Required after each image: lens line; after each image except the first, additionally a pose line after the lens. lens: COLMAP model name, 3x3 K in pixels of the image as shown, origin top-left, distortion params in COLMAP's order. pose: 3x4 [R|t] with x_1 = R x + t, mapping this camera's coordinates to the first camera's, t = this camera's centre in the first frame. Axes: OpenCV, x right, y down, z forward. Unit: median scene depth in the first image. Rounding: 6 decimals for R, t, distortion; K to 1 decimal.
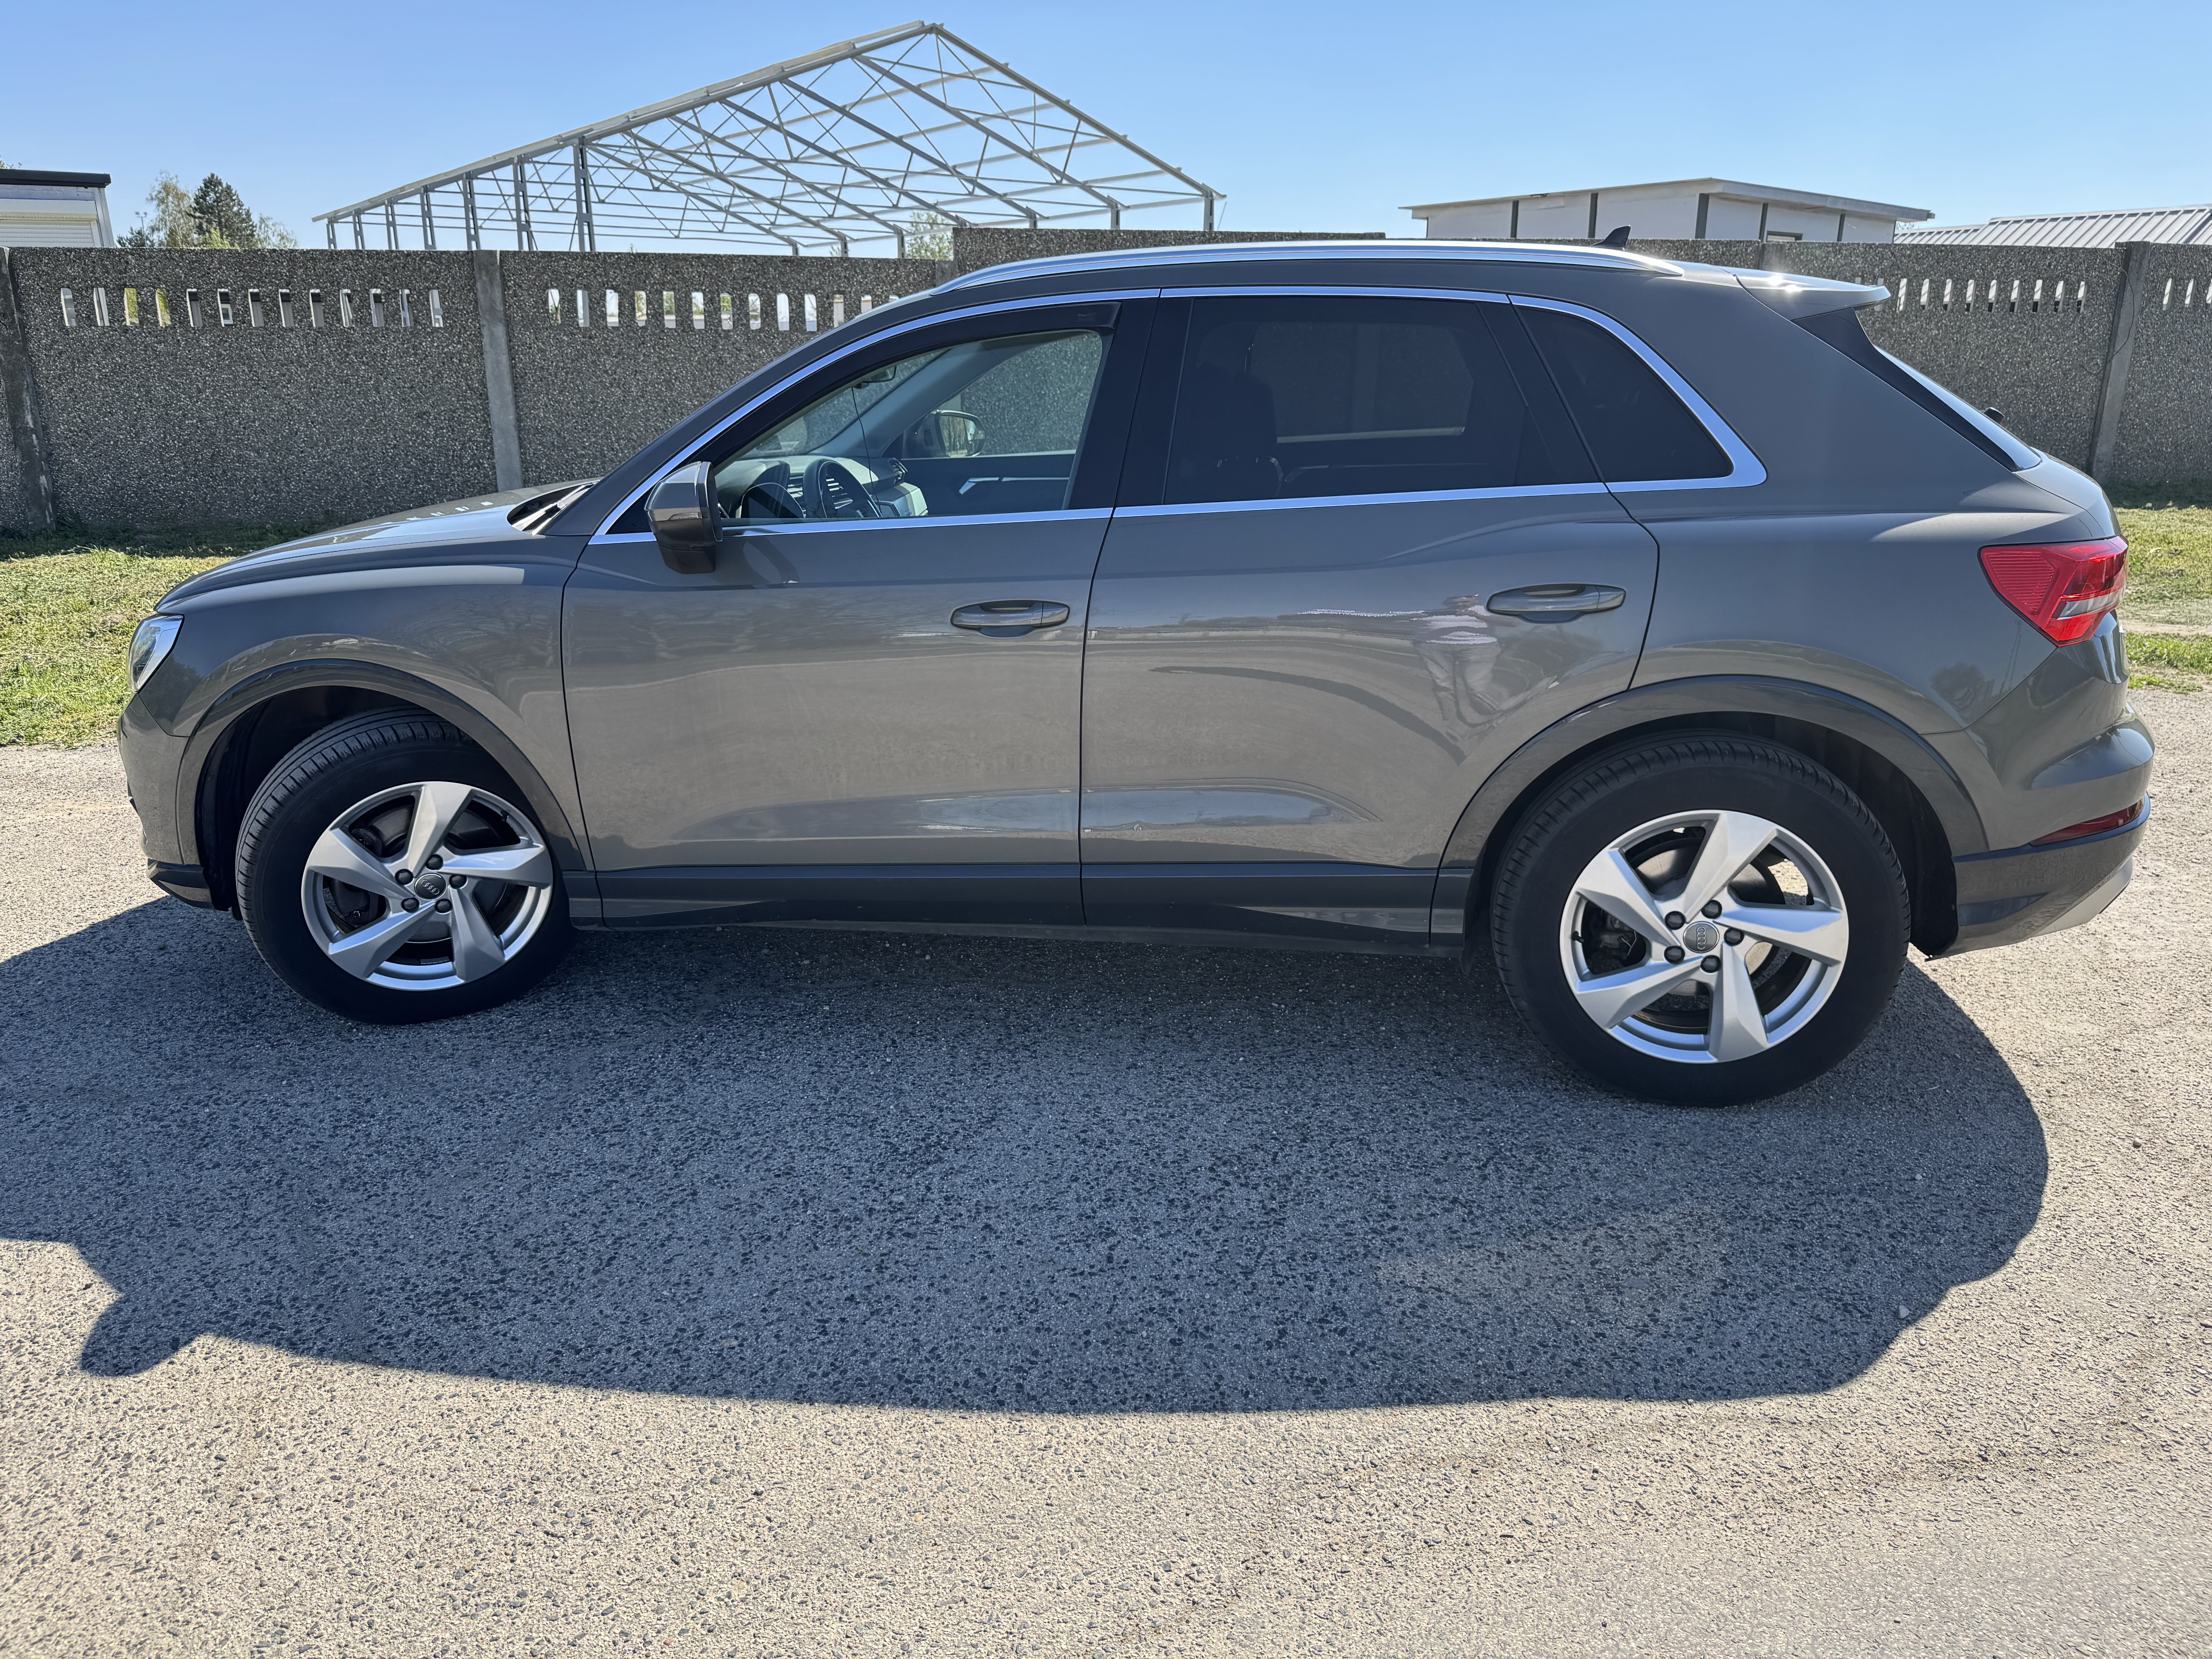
lens RADIAL K [[1562.6, 0, 1087.6], [0, 1562.6, 819.9], [0, 0, 1]] dist [0.026278, -0.040417]
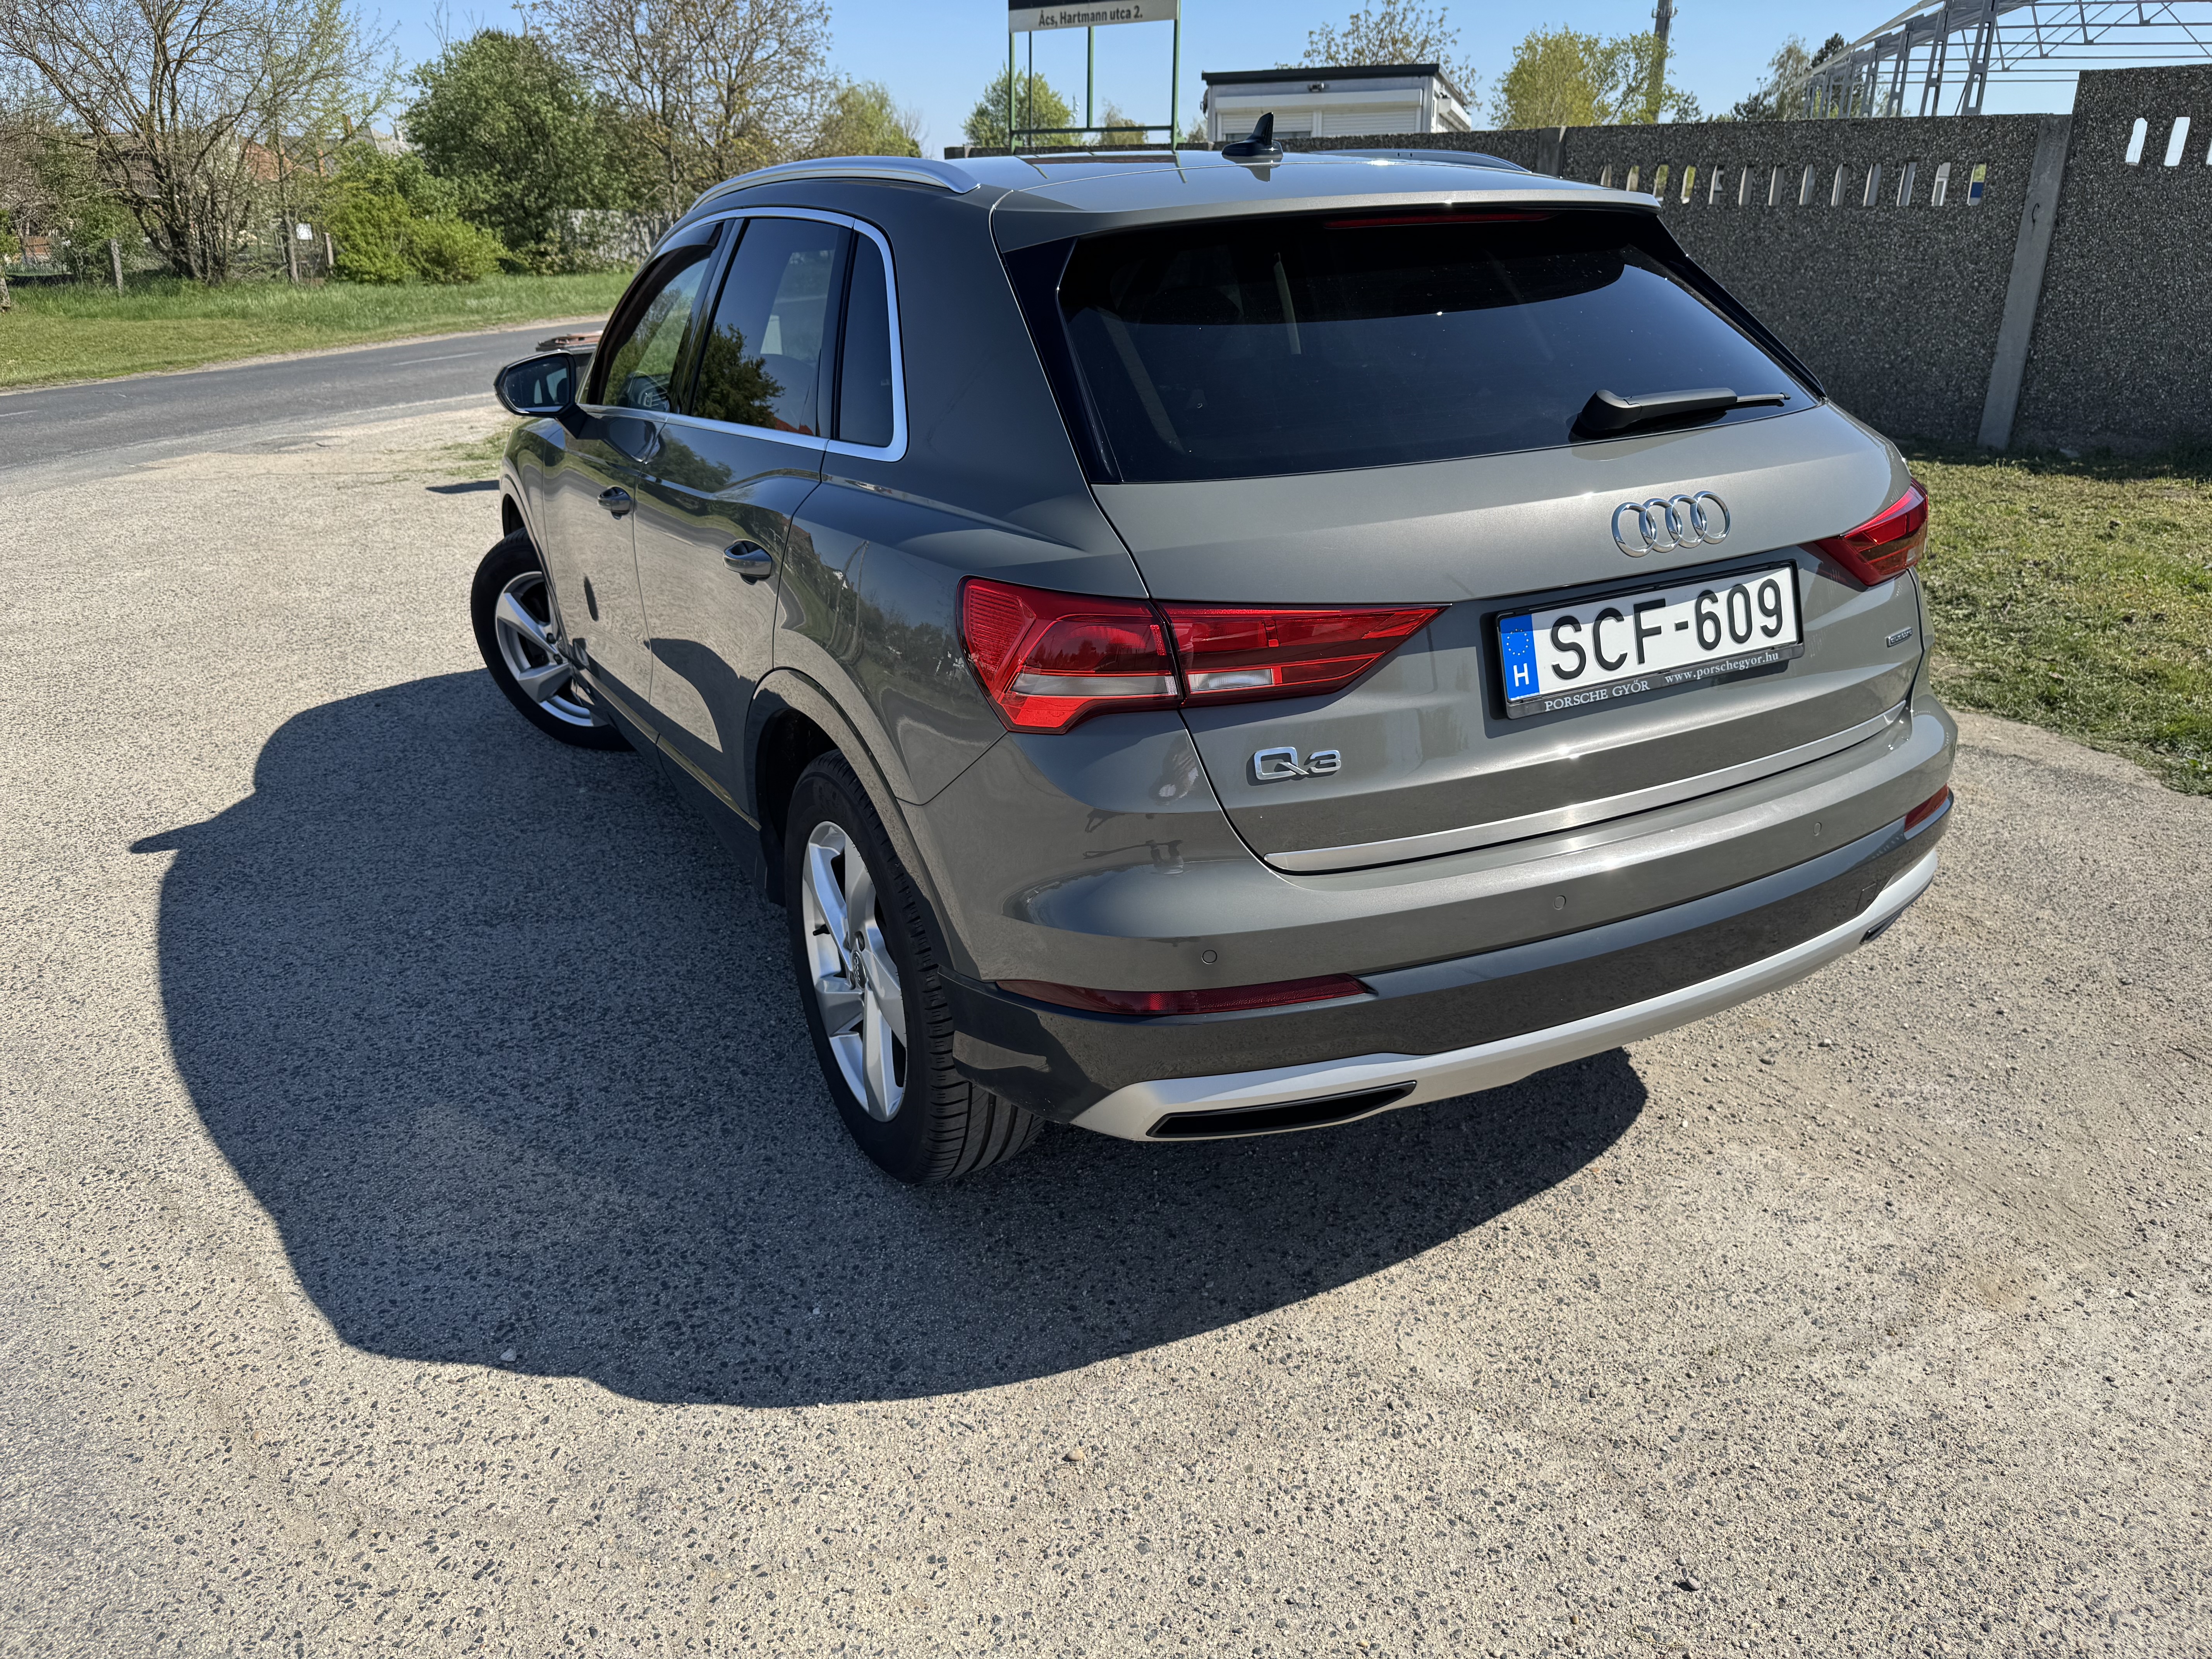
lens RADIAL K [[1562.6, 0, 1087.6], [0, 1562.6, 819.9], [0, 0, 1]] dist [0.026278, -0.040417]
pose [[0.622925, 0.278337, -0.731090, 1.327081], [-0.220519, 0.959139, 0.177266, -0.230441], [0.750557, 0.050796, 0.658850, 0.631925]]
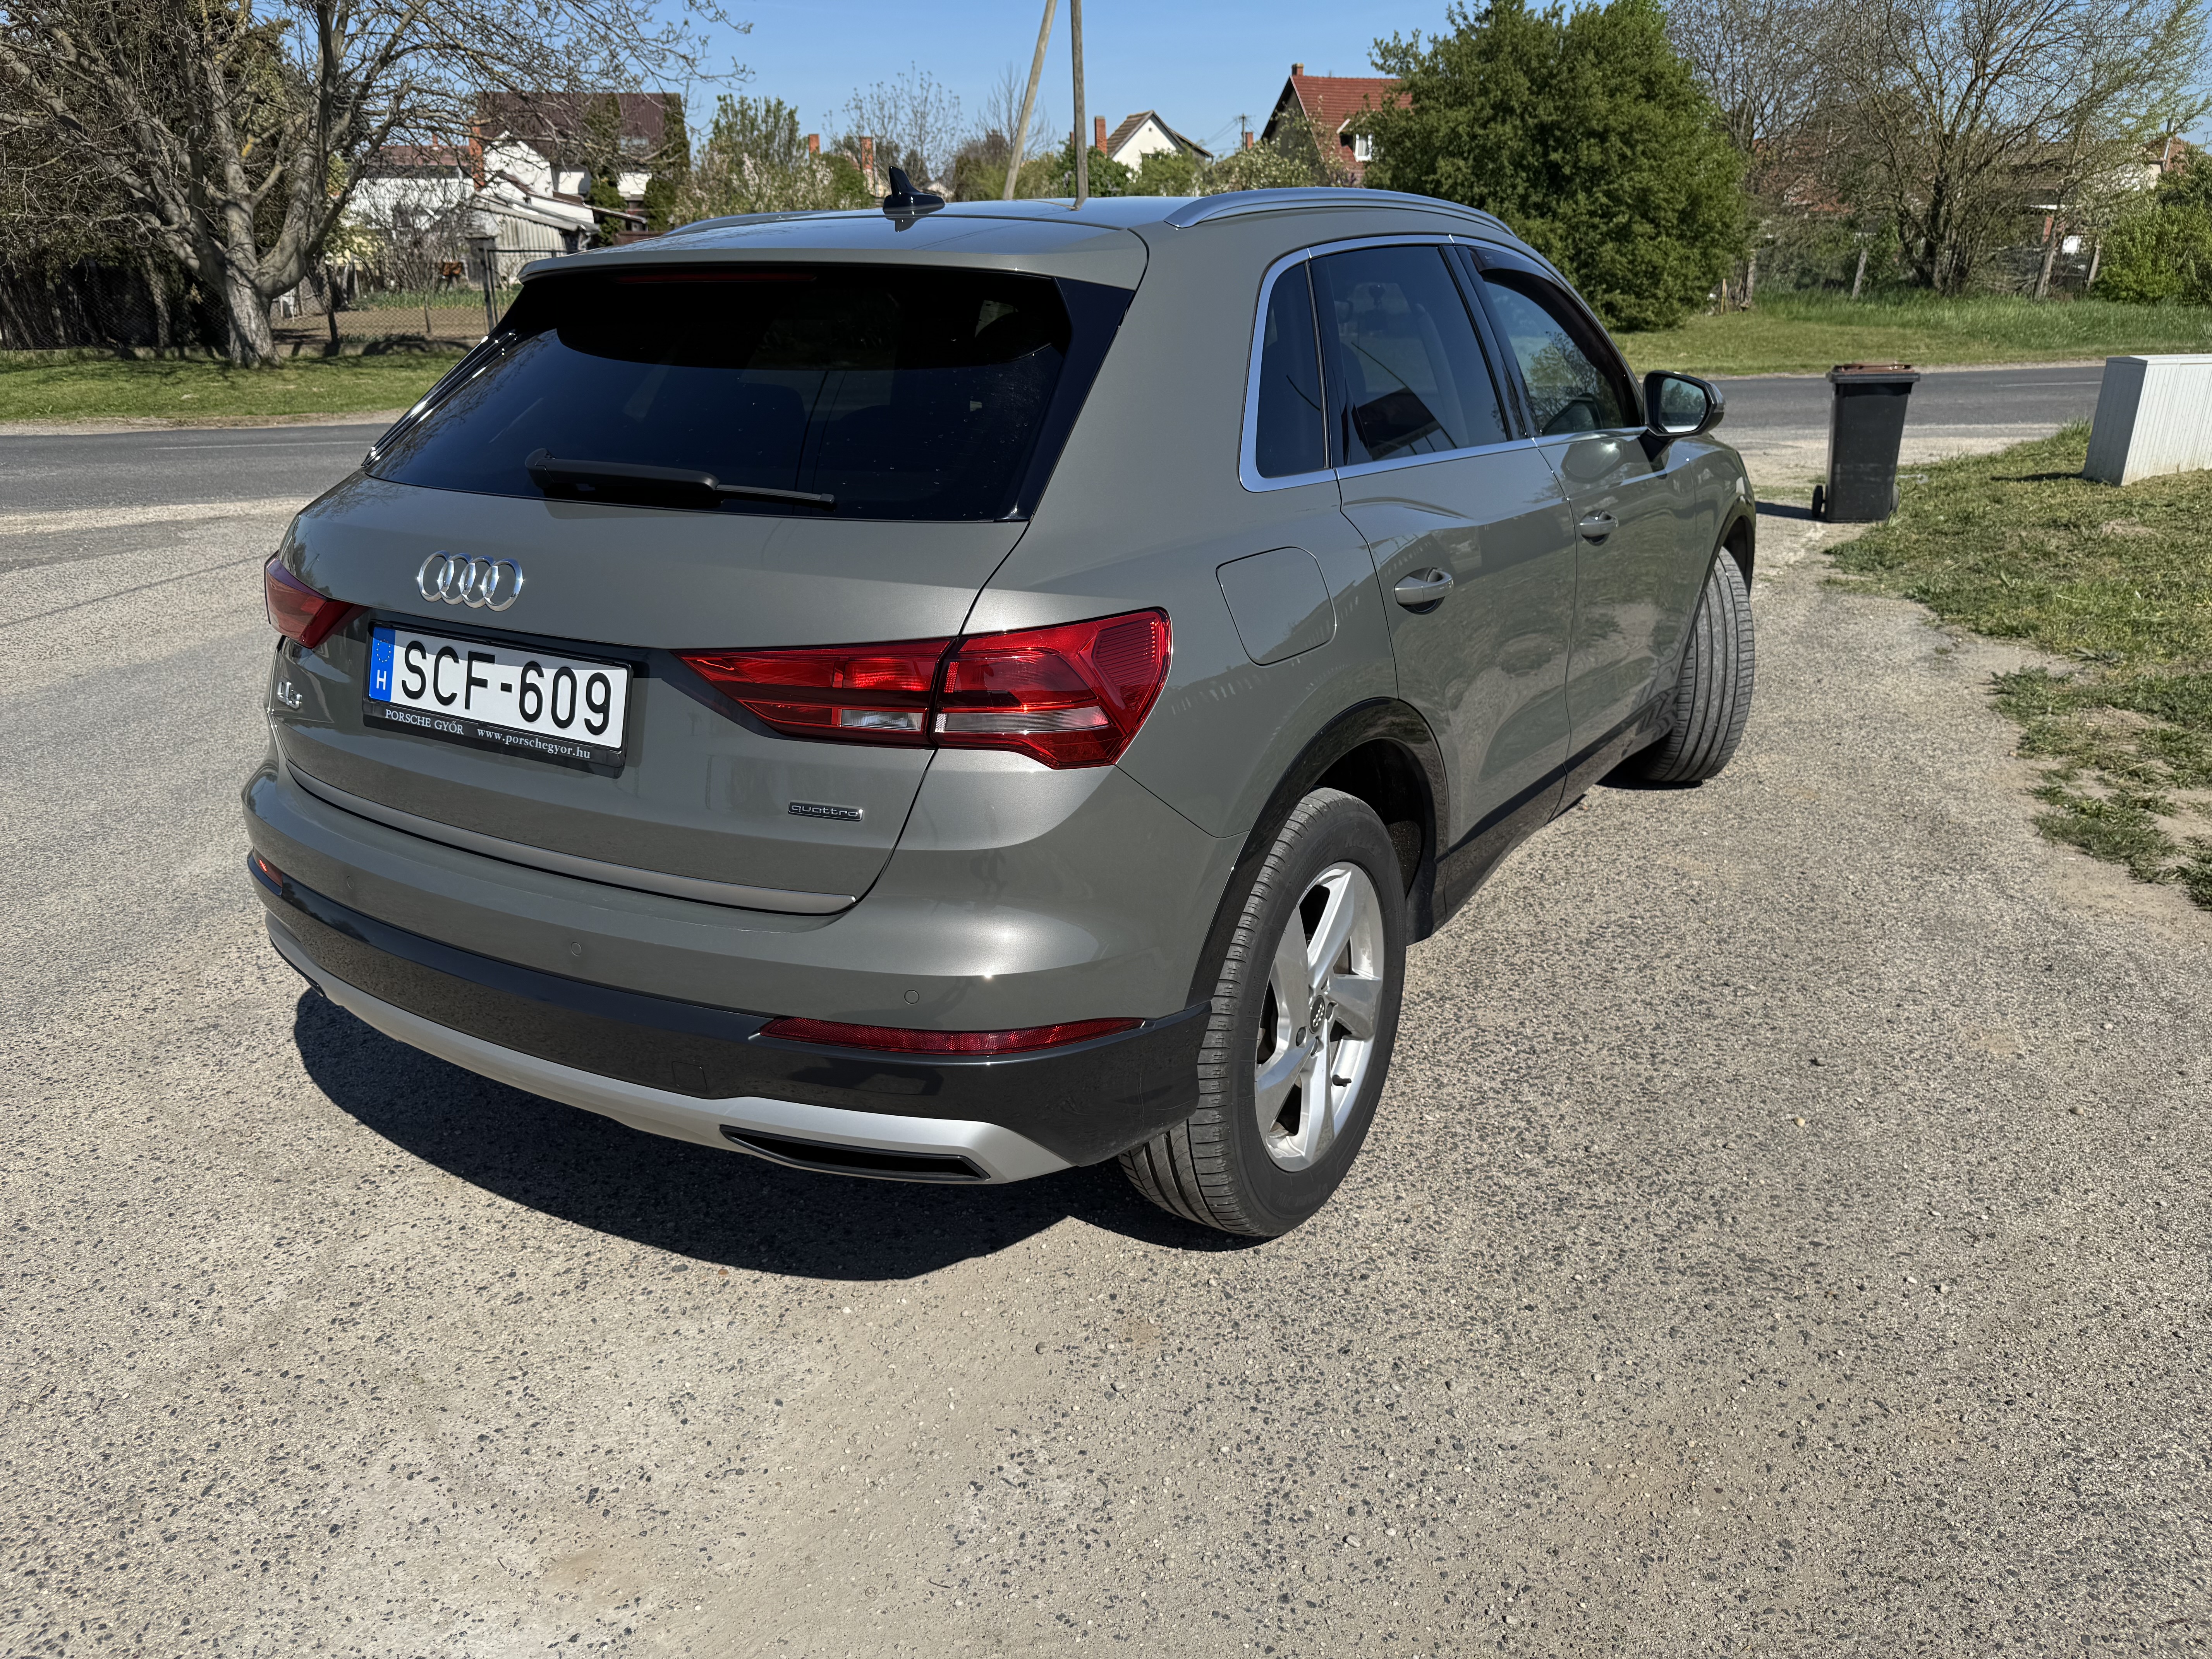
lens RADIAL K [[1562.6, 0, 1087.6], [0, 1562.6, 819.9], [0, 0, 1]] dist [0.026278, -0.040417]
pose [[-0.375086, 0.327443, -0.867232, 1.528277], [-0.261663, 0.860092, 0.437919, -0.661221], [0.889293, 0.391181, -0.236929, 1.988882]]
